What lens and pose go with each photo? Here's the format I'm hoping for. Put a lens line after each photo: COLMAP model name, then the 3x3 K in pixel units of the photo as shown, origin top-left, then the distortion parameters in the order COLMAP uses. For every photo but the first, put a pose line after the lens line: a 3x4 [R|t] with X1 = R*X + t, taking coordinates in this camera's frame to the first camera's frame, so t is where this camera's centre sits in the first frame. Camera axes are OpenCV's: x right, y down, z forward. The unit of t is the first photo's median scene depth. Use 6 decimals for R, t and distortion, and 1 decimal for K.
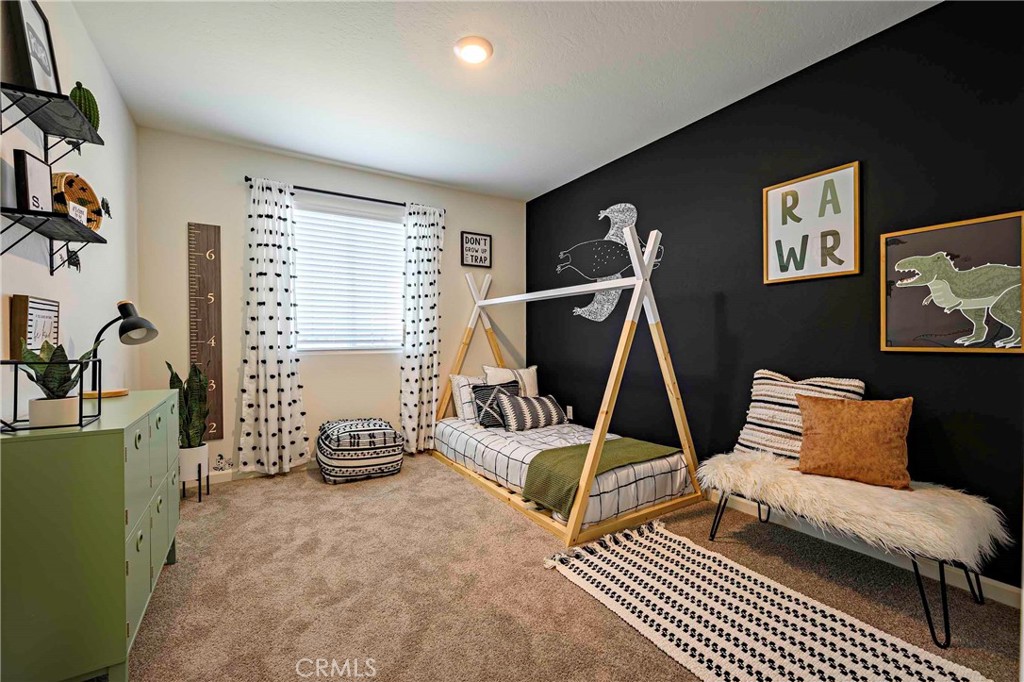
lens RADIAL K [[417.9, 0, 511.7], [0, 417.9, 342.5], [0, 0, 1]] dist [-0.003060, -0.000368]
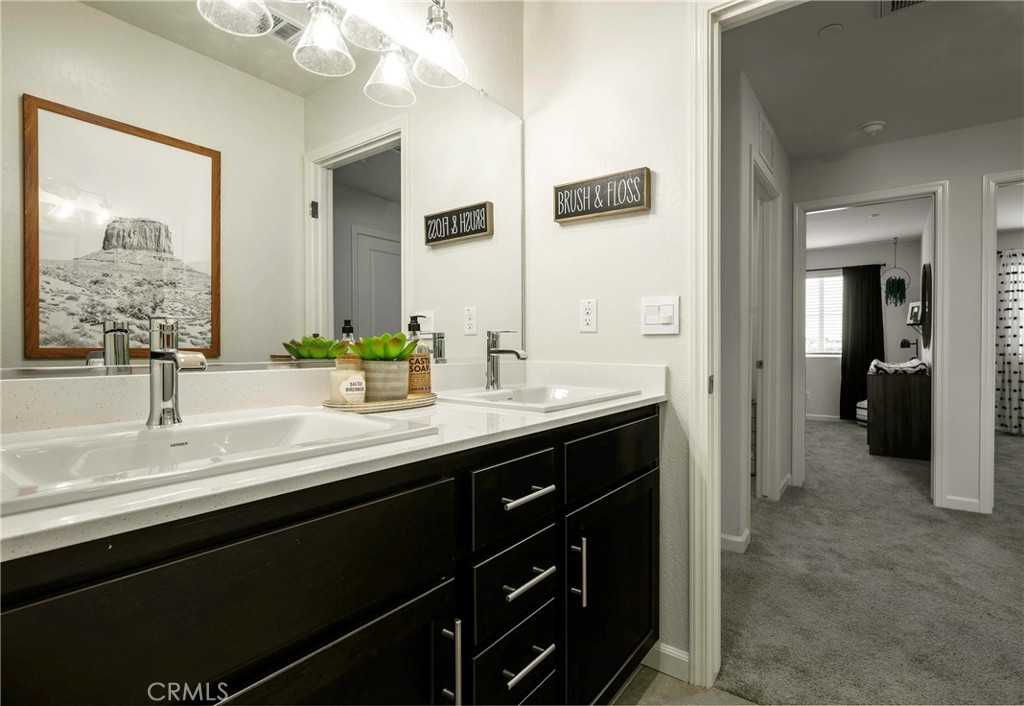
lens RADIAL K [[519.0, 0, 514.0], [0, 519.0, 354.8], [0, 0, 1]] dist [0.001891, 0.000202]
pose [[0.383206, 0.014487, -0.923549, 0.687415], [-0.011484, 0.999874, 0.010919, 0.017370], [0.923591, 0.006421, 0.383324, -1.992543]]
